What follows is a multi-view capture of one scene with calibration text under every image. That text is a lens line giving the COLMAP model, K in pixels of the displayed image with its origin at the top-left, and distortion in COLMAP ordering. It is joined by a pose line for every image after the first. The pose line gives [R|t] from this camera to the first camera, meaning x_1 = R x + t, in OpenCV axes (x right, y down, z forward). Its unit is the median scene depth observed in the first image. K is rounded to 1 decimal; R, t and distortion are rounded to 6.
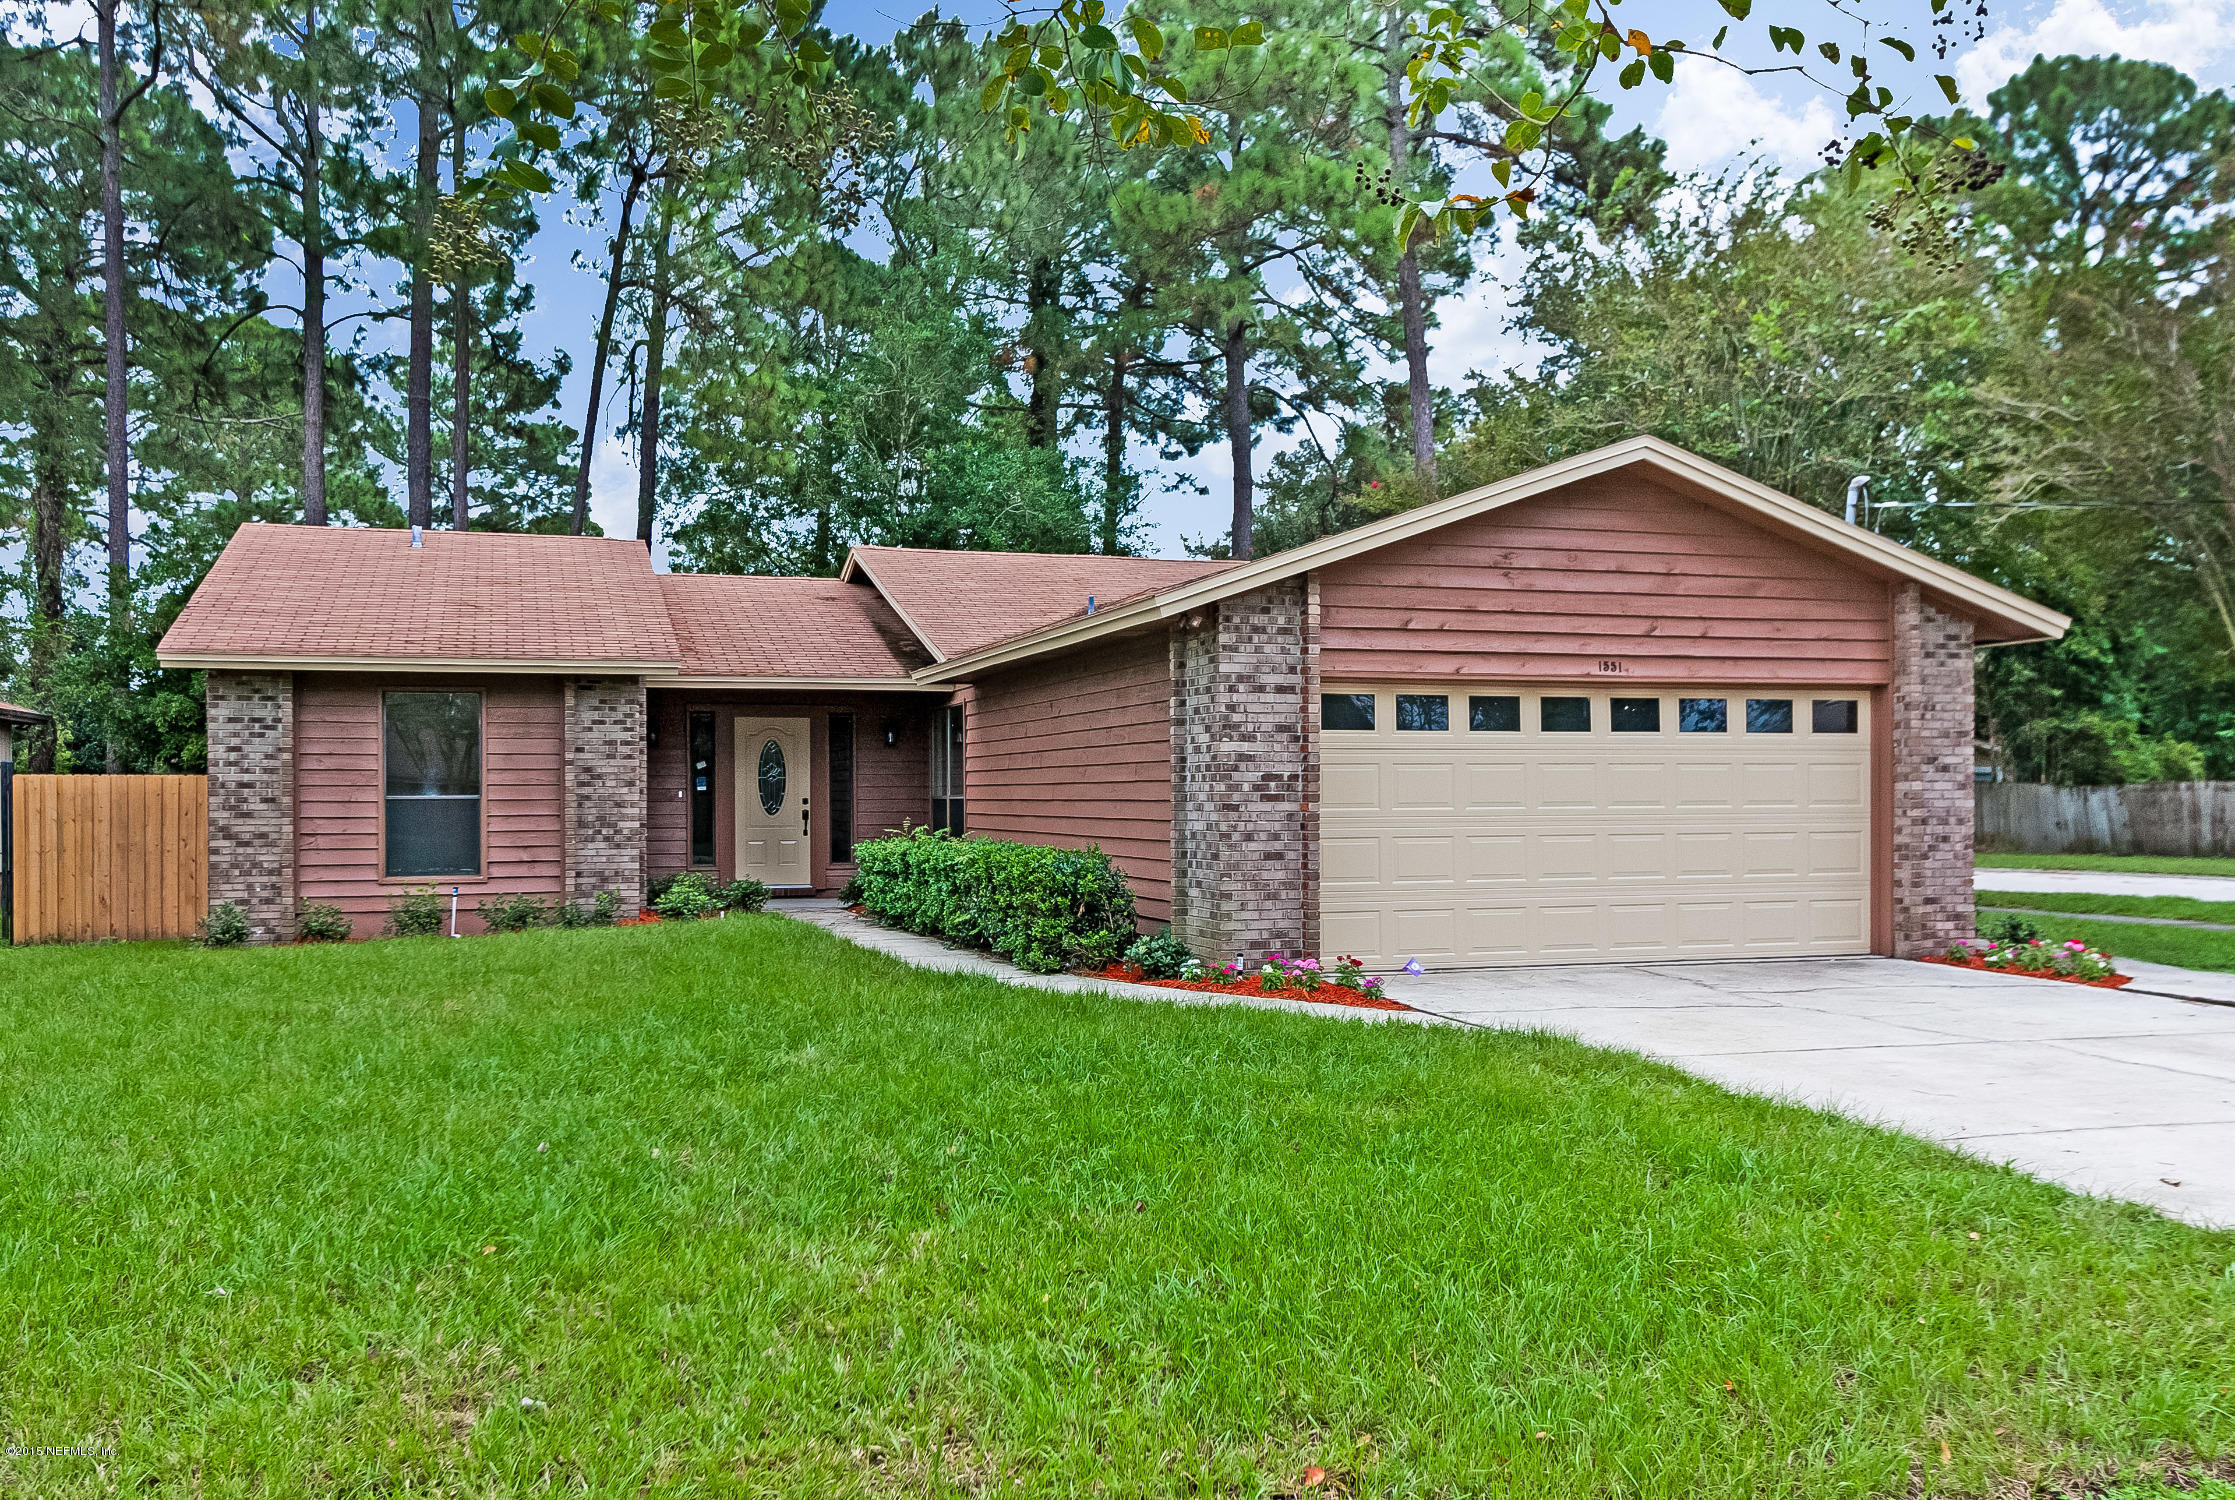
lens RADIAL K [[1926.8, 0, 1124.3], [0, 1926.8, 777.1], [0, 0, 1]] dist [0.011388, 0.003999]
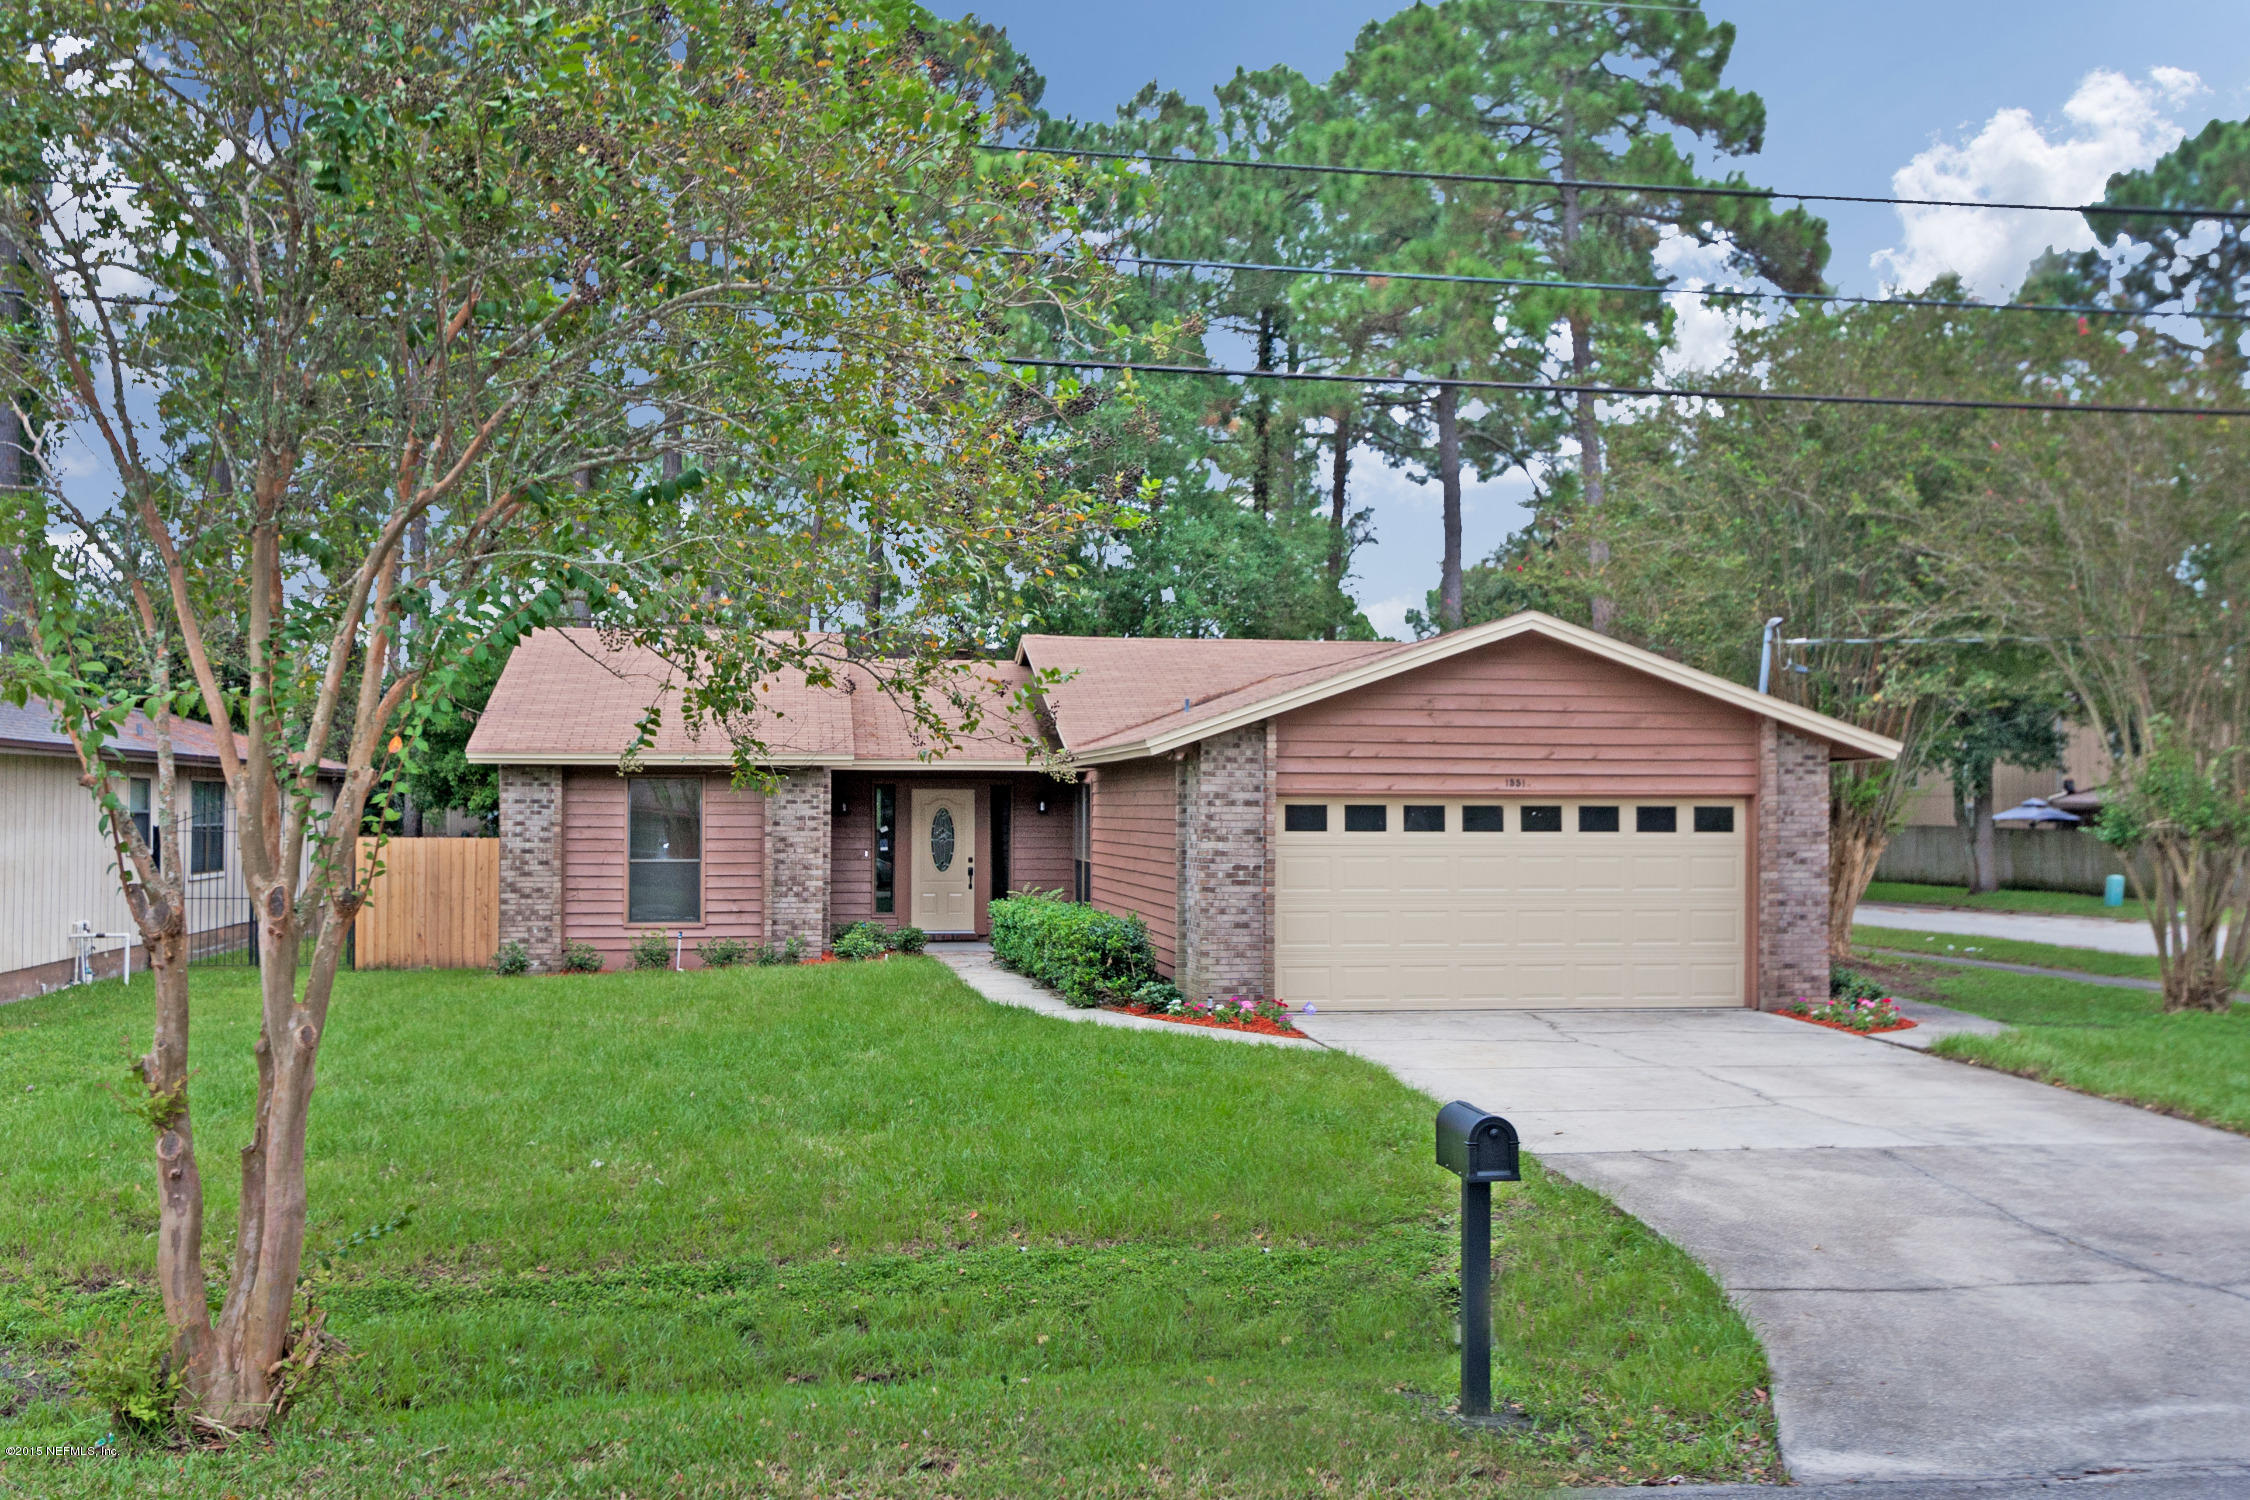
lens RADIAL K [[2231.0, 0, 1125.0], [0, 2231.0, 750.0], [0, 0, 1]] dist [0.013369, 0.015822]
pose [[0.987687, 0.003663, -0.156402, 0.179900], [-0.006217, 0.999855, -0.015847, -0.042828], [0.156321, 0.016624, 0.987566, -0.428489]]
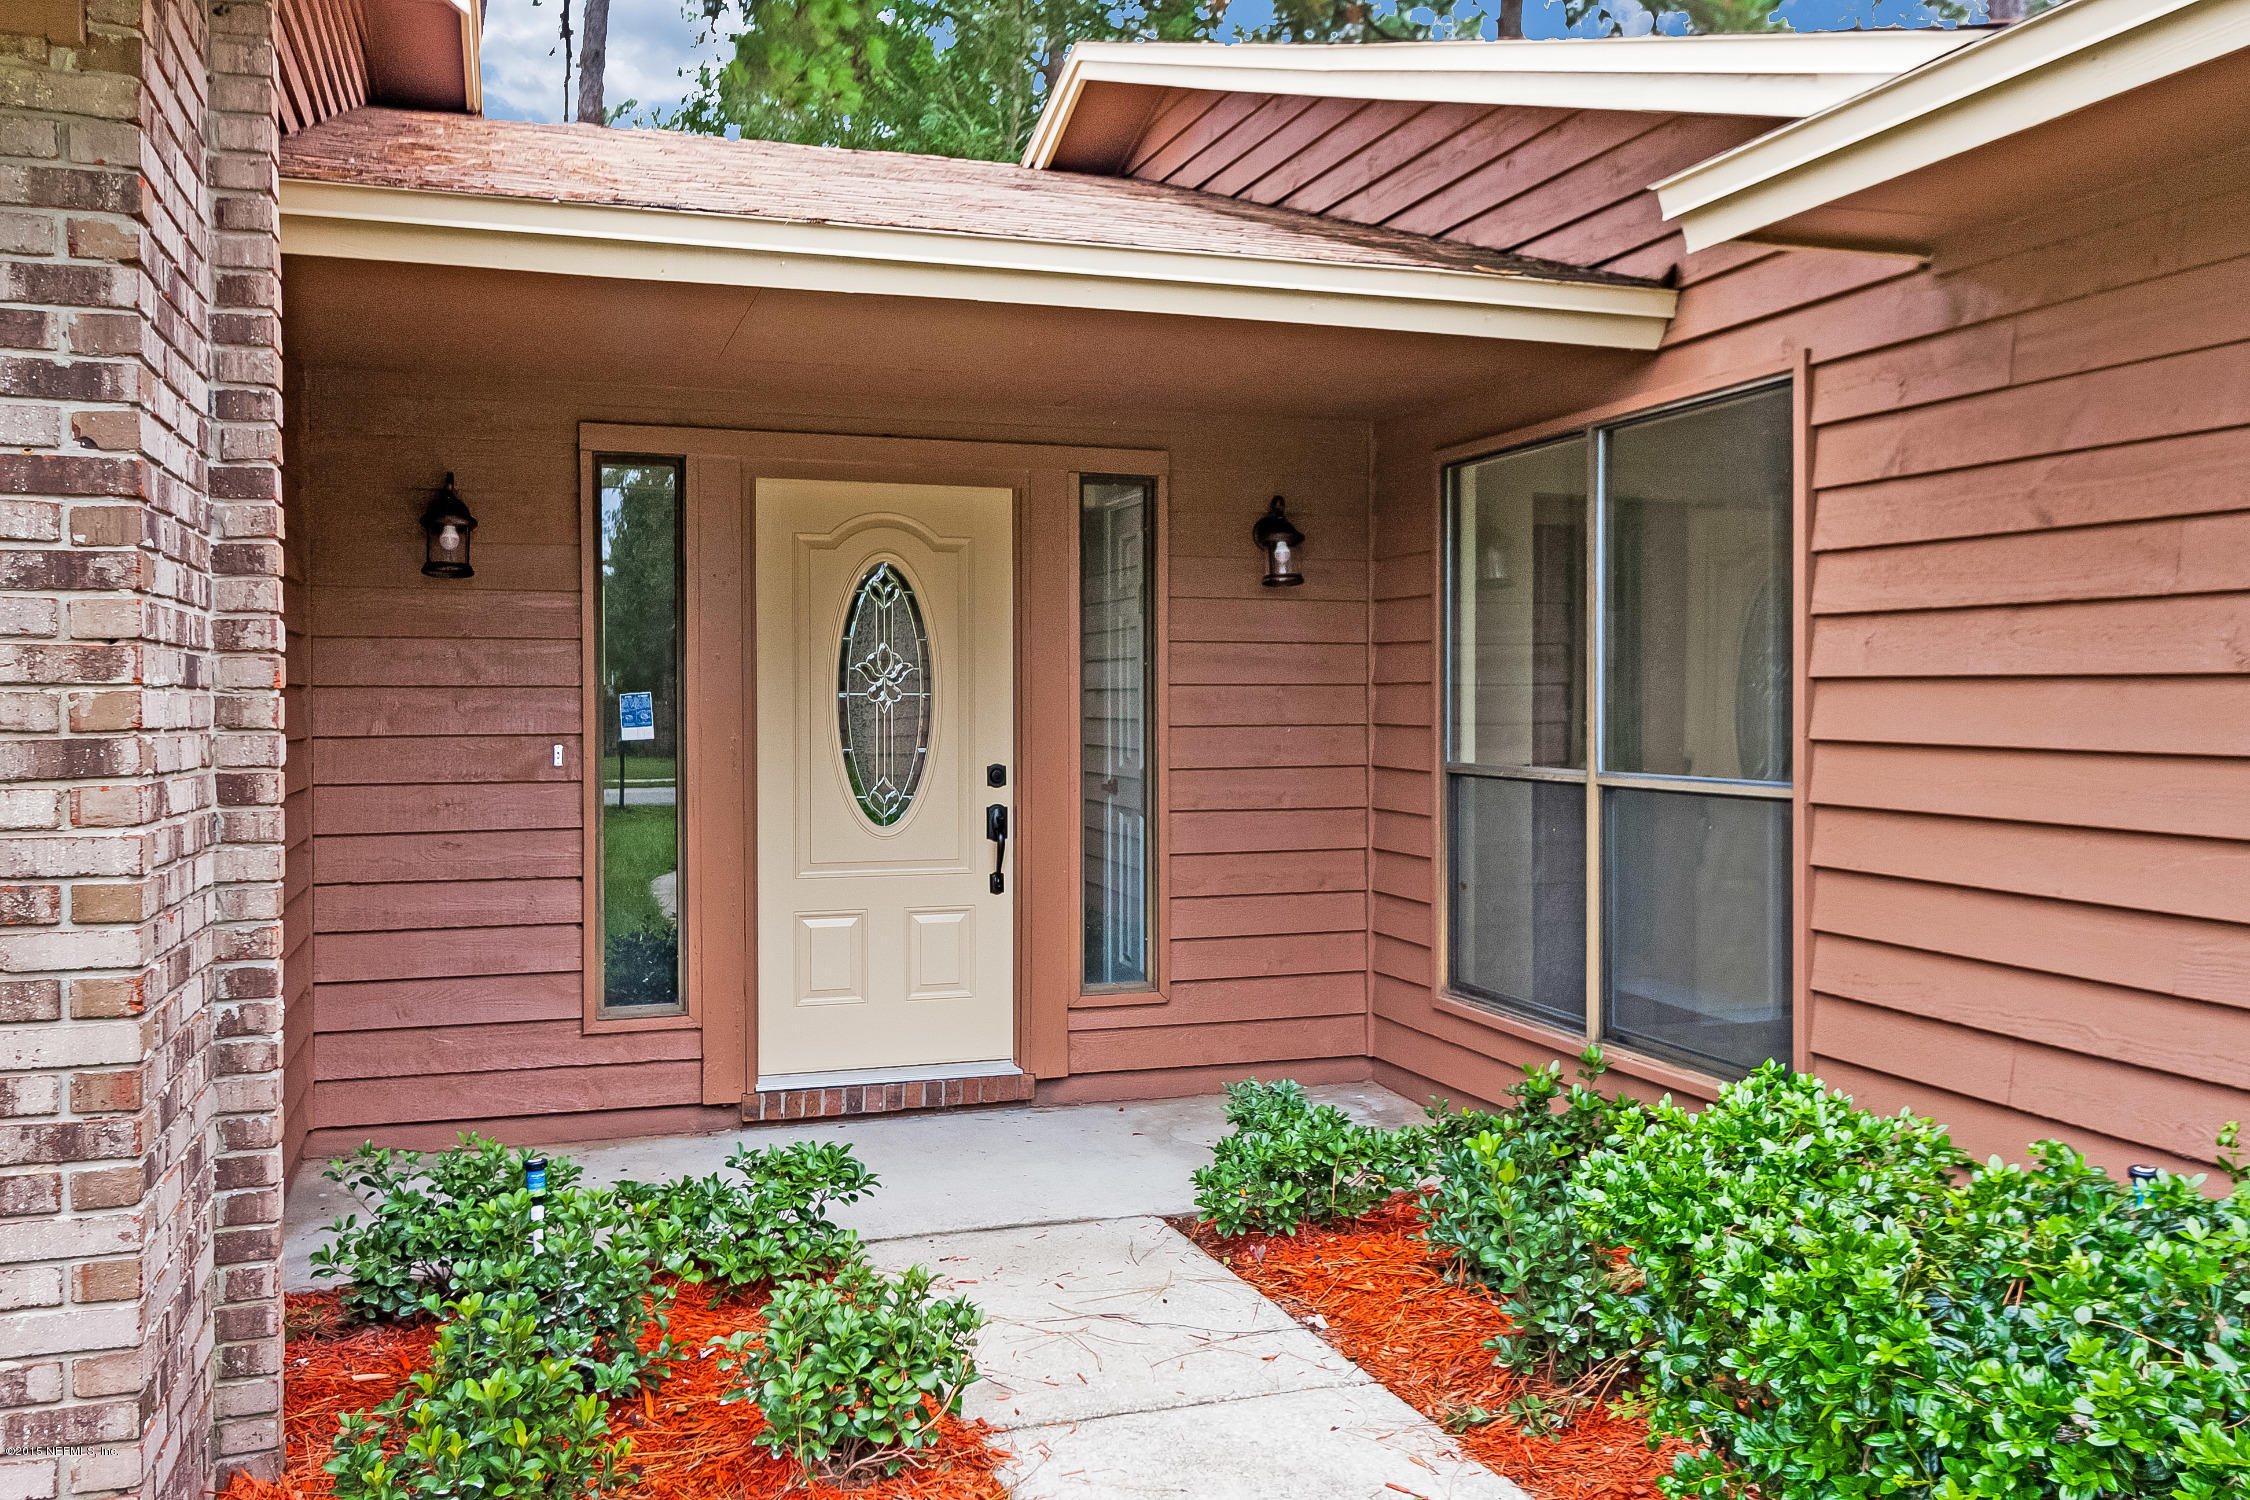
lens RADIAL K [[1832.7, 0, 1125.2], [0, 1832.7, 697.3], [0, 0, 1]] dist [-0.001274, 0.000030]
pose [[0.999833, 0.003758, 0.017901, -0.191260], [-0.003962, 0.999927, 0.011378, -0.003264], [-0.017857, -0.011447, 0.999775, 0.914411]]
